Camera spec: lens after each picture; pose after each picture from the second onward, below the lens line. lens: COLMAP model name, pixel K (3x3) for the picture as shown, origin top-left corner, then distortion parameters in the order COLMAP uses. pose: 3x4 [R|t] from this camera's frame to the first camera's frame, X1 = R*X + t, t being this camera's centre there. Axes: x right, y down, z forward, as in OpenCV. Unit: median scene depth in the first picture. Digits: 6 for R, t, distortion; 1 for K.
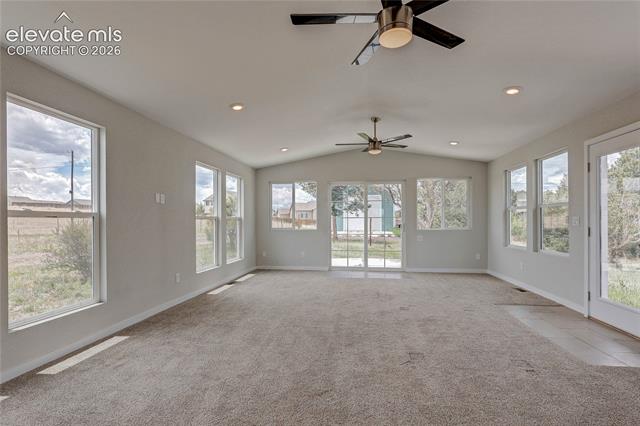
lens RADIAL K [[303.6, 0, 317.5], [0, 303.6, 220.6], [0, 0, 1]] dist [-0.002251, -0.000269]
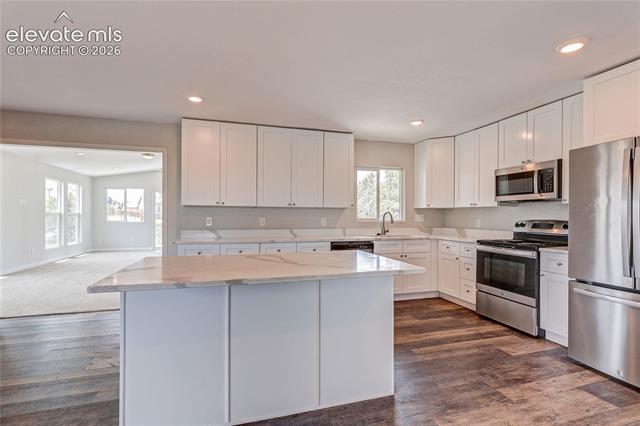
lens RADIAL K [[303.2, 0, 320.0], [0, 303.2, 213.0], [0, 0, 1]] dist [-0.003809, -0.000024]
pose [[0.901325, 0.010348, 0.433020, 0.157532], [-0.007766, 0.999940, -0.007732, -0.009671], [-0.433074, 0.003606, 0.901351, -0.810906]]
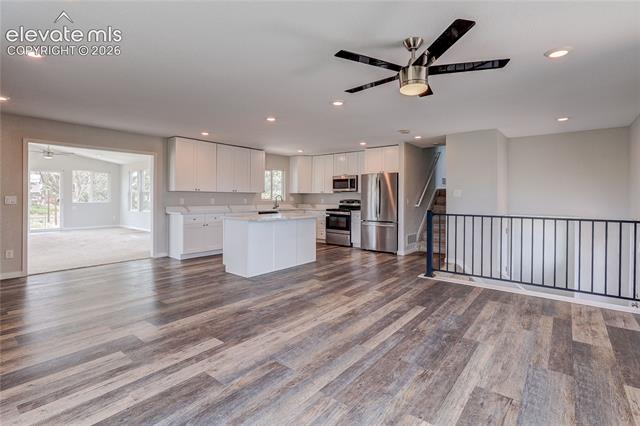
lens RADIAL K [[307.2, 0, 320.5], [0, 307.2, 198.1], [0, 0, 1]] dist [-0.000899, -0.000135]
pose [[0.497272, 0.003900, 0.867586, -0.474395], [-0.010830, 0.999940, 0.001712, -0.011496], [-0.867527, -0.010247, 0.497285, -1.043327]]
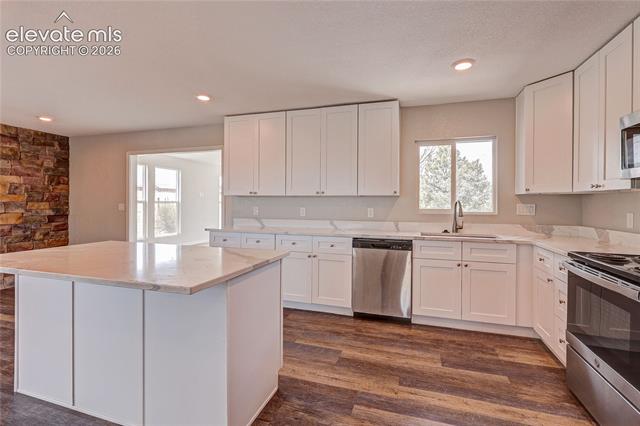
lens RADIAL K [[303.3, 0, 319.6], [0, 303.3, 203.5], [0, 0, 1]] dist [-0.001220, 0.000028]
pose [[0.986862, 0.007314, -0.161398, 0.499663], [-0.006592, 0.999966, 0.005004, -0.015884], [0.161429, -0.003875, 0.986877, -0.768670]]
